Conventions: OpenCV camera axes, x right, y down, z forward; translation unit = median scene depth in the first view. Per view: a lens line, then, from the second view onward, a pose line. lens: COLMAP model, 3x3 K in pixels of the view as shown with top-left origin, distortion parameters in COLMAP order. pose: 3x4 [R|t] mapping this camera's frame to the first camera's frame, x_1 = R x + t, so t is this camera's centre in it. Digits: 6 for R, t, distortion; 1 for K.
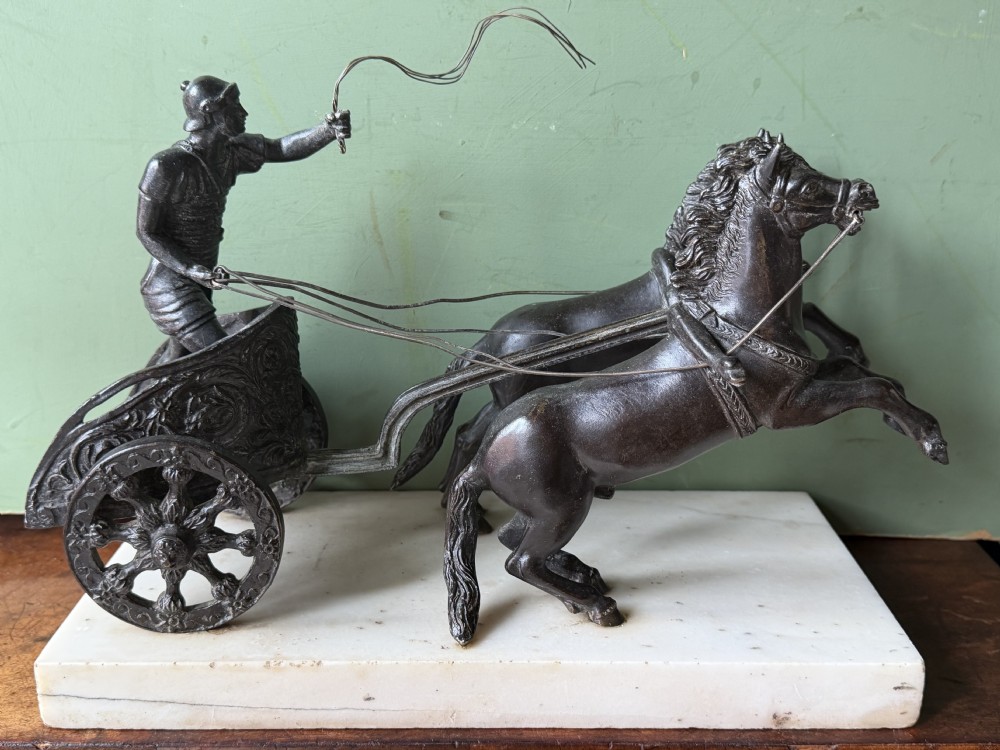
lens RADIAL K [[1055.4, 0, 503.7], [0, 1055.4, 378.6], [0, 0, 1]] dist [0.166191, -0.442630]
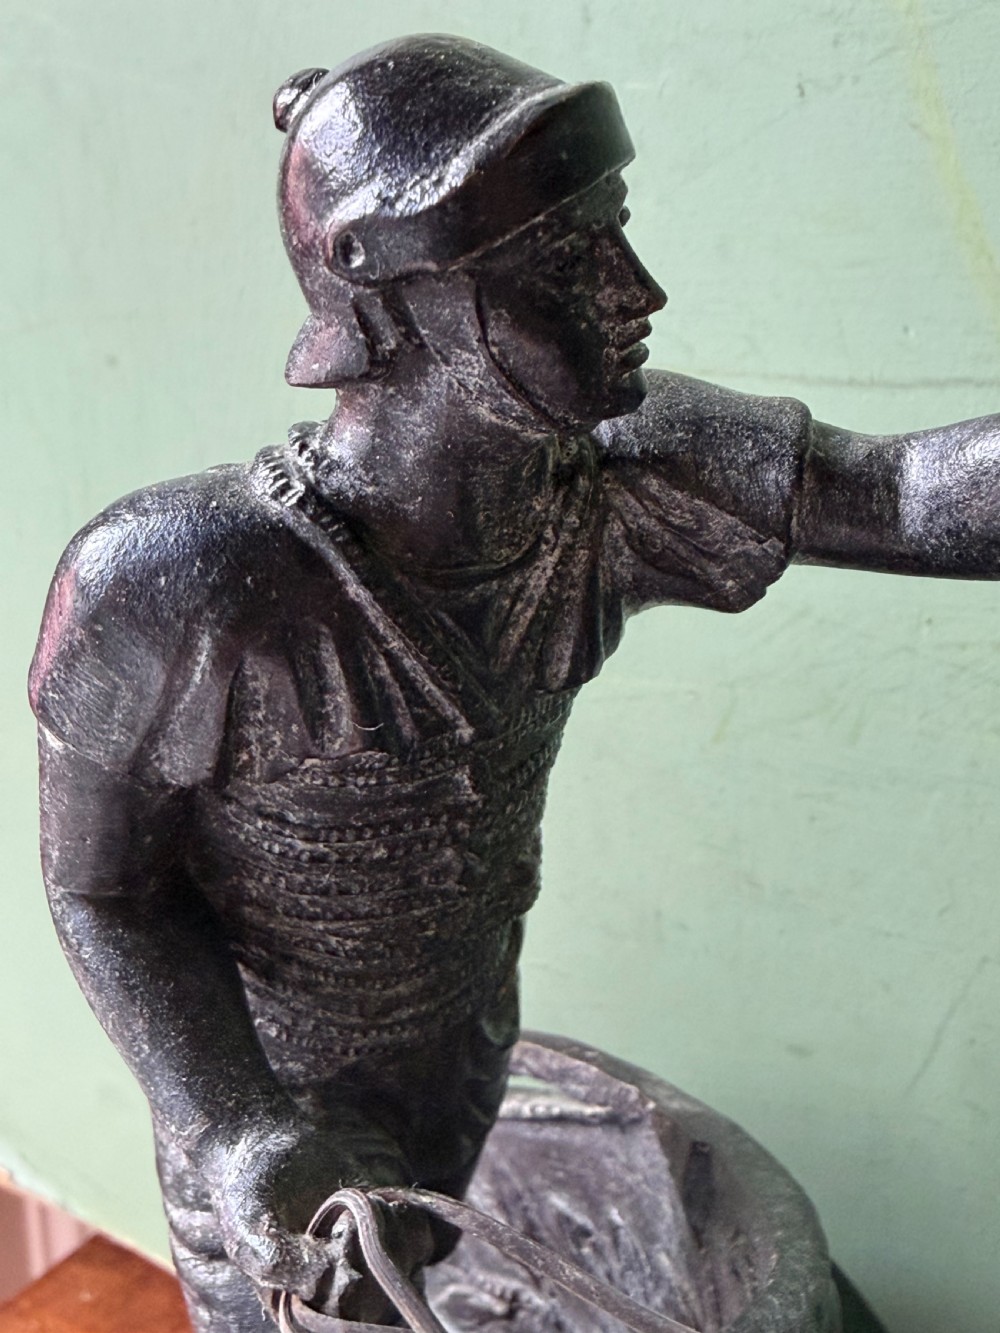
lens RADIAL K [[1433.4, 0, 501.4], [0, 1433.4, 563.0], [0, 0, 1]] dist [0.007744, -0.008543]
pose [[0.825765, 0.156173, -0.541962, -0.147638], [-0.169317, 0.985221, 0.025922, -0.217148], [0.538000, 0.070358, 0.840003, 0.842410]]
